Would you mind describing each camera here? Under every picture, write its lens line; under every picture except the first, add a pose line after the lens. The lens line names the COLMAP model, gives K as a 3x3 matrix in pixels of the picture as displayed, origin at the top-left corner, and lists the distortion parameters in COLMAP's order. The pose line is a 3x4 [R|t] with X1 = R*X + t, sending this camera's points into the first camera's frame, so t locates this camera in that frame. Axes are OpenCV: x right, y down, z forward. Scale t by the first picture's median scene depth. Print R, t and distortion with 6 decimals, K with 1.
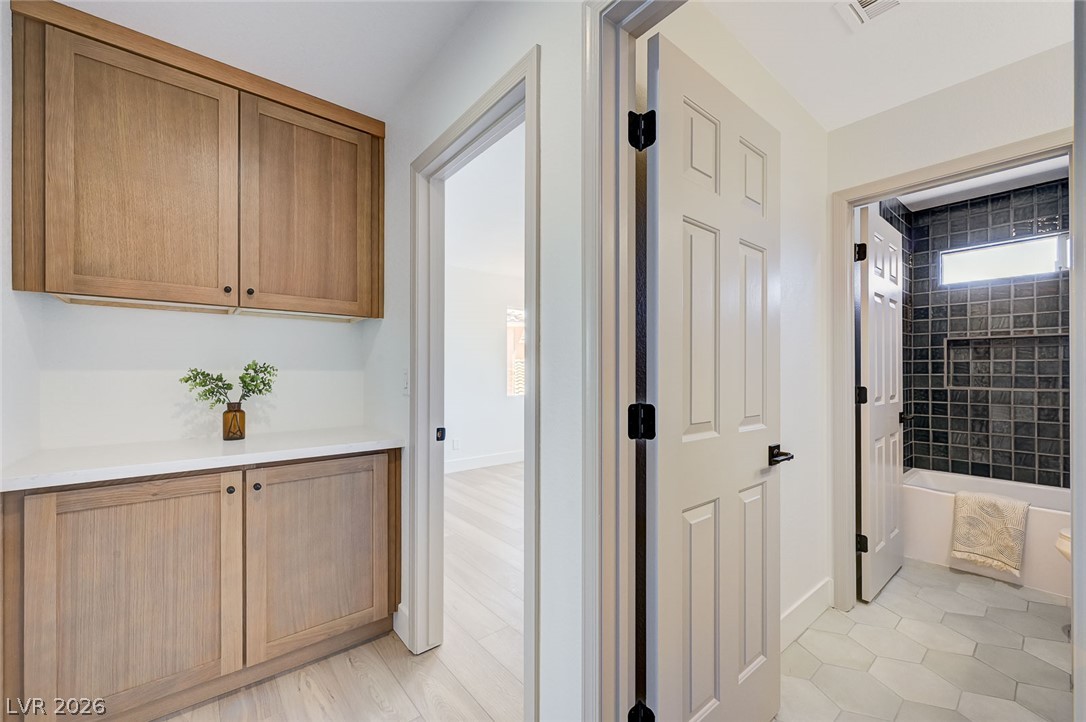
lens RADIAL K [[434.0, 0, 554.5], [0, 434.0, 368.3], [0, 0, 1]] dist [-0.001422, 0.000539]
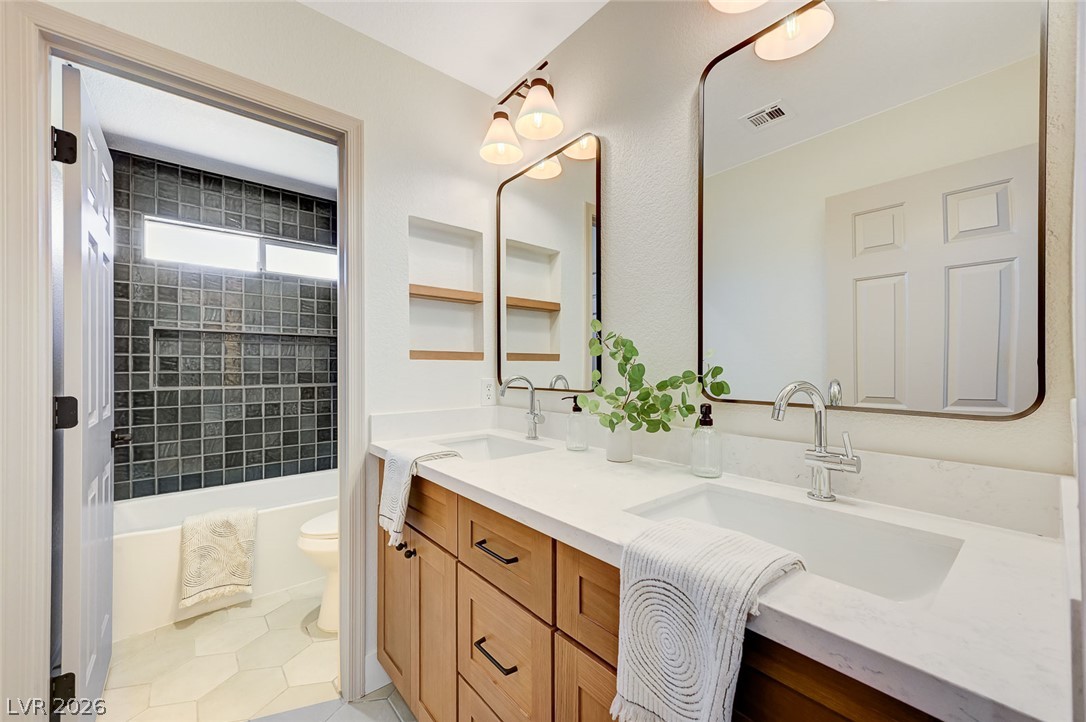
lens RADIAL K [[434.0, 0, 559.2], [0, 434.0, 364.2], [0, 0, 1]] dist [-0.001422, 0.000539]
pose [[0.006132, 0.007426, 0.999954, 0.118878], [-0.002352, 0.999970, -0.007411, 0.003833], [-0.999978, -0.002306, 0.006149, 0.260567]]
